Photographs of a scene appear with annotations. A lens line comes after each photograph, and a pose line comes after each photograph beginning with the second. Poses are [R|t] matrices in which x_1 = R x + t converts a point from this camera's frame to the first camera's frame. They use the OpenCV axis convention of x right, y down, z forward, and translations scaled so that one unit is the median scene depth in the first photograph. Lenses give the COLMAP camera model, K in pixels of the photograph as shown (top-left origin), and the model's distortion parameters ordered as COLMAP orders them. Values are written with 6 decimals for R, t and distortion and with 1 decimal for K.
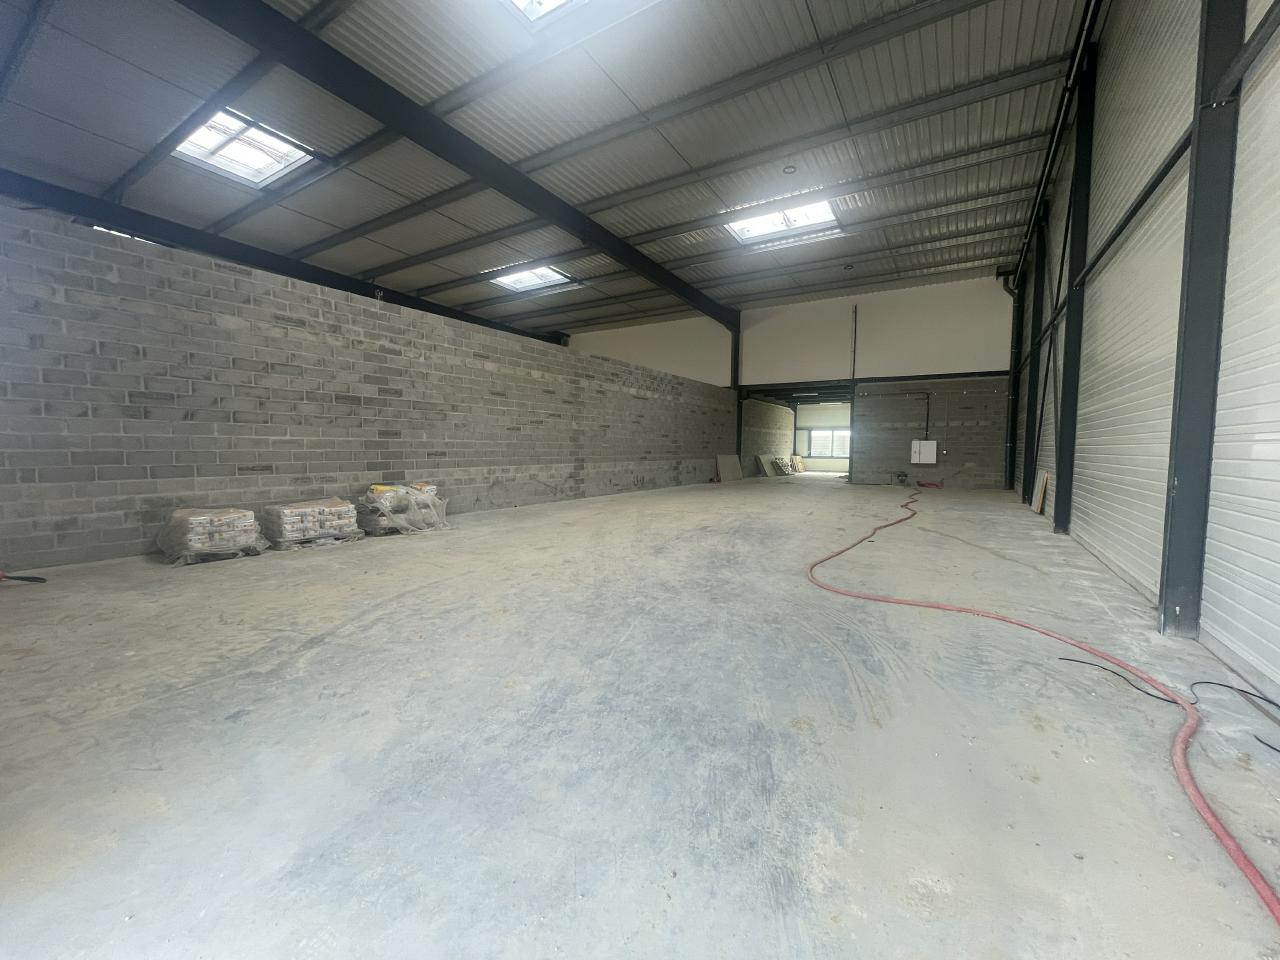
lens RADIAL K [[516.2, 0, 640.0], [0, 516.2, 480.0], [0, 0, 1]] dist [-0.002246, -0.000504]
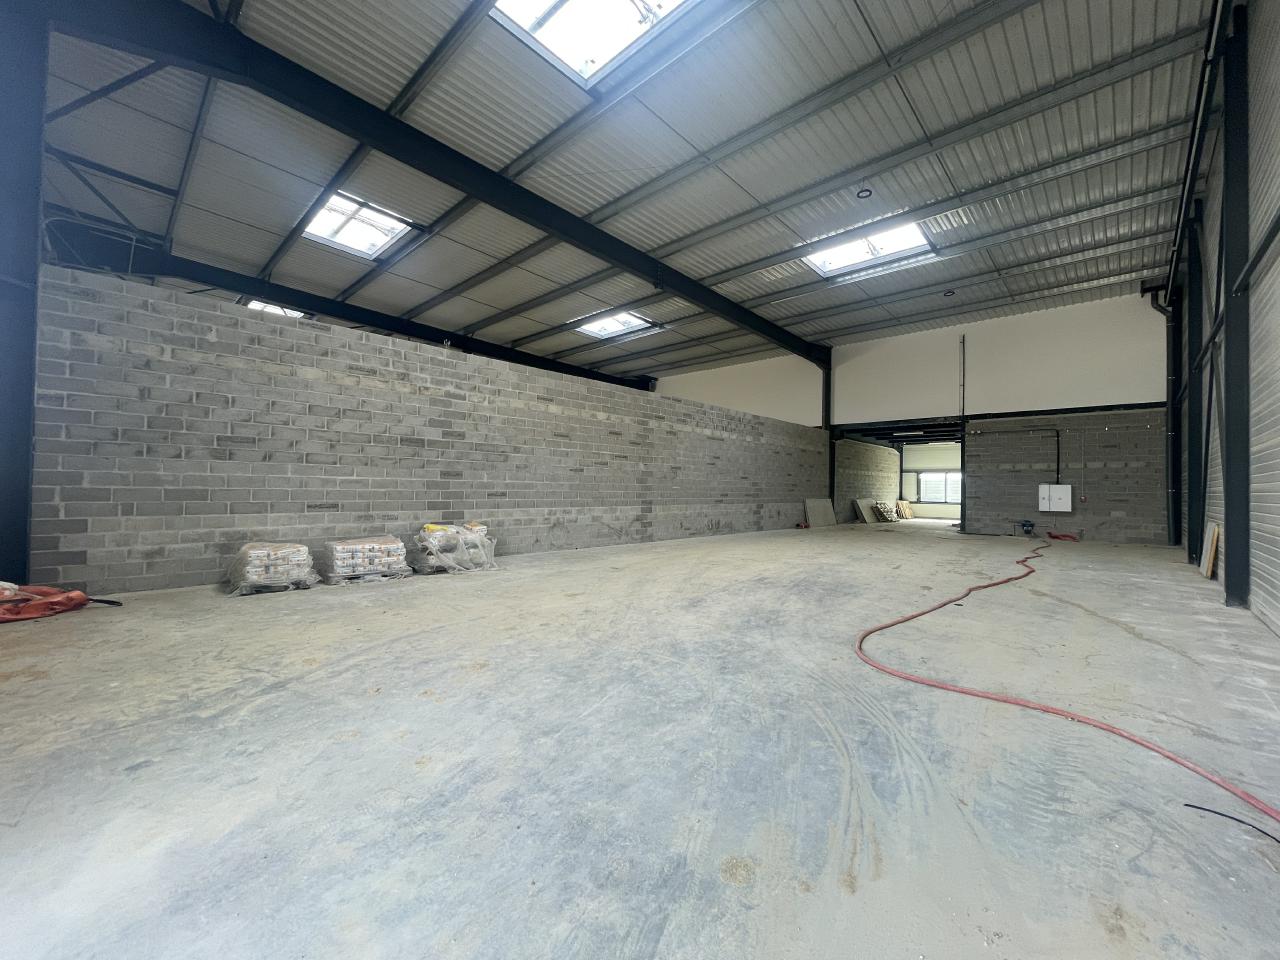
lens RADIAL K [[516.2, 0, 640.0], [0, 516.2, 480.0], [0, 0, 1]] dist [-0.002246, -0.000504]
pose [[0.980577, 0.004952, -0.196070, 0.090924], [-0.020943, 0.996609, -0.079570, -0.004108], [0.195011, 0.082131, 0.977356, 0.061858]]
